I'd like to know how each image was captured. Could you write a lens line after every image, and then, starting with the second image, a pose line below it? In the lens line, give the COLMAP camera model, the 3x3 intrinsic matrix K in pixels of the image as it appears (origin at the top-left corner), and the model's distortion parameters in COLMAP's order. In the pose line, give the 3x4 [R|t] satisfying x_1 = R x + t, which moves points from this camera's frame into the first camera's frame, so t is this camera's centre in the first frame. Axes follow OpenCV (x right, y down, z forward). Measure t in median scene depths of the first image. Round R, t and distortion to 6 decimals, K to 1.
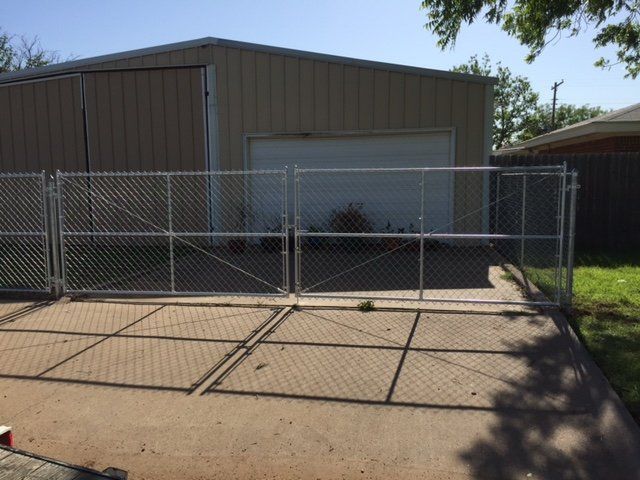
lens RADIAL K [[547.4, 0, 320.0], [0, 547.4, 240.0], [0, 0, 1]] dist [0.072621, -0.112015]
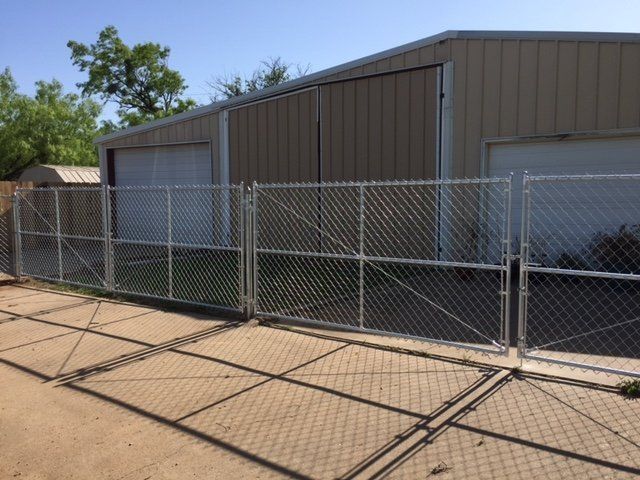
lens RADIAL K [[547.4, 0, 320.0], [0, 547.4, 240.0], [0, 0, 1]] dist [0.072621, -0.112015]
pose [[0.895685, 0.042436, -0.442659, 0.035860], [-0.054253, 0.998428, -0.014061, -0.022676], [0.441367, 0.036610, 0.896580, 0.245578]]
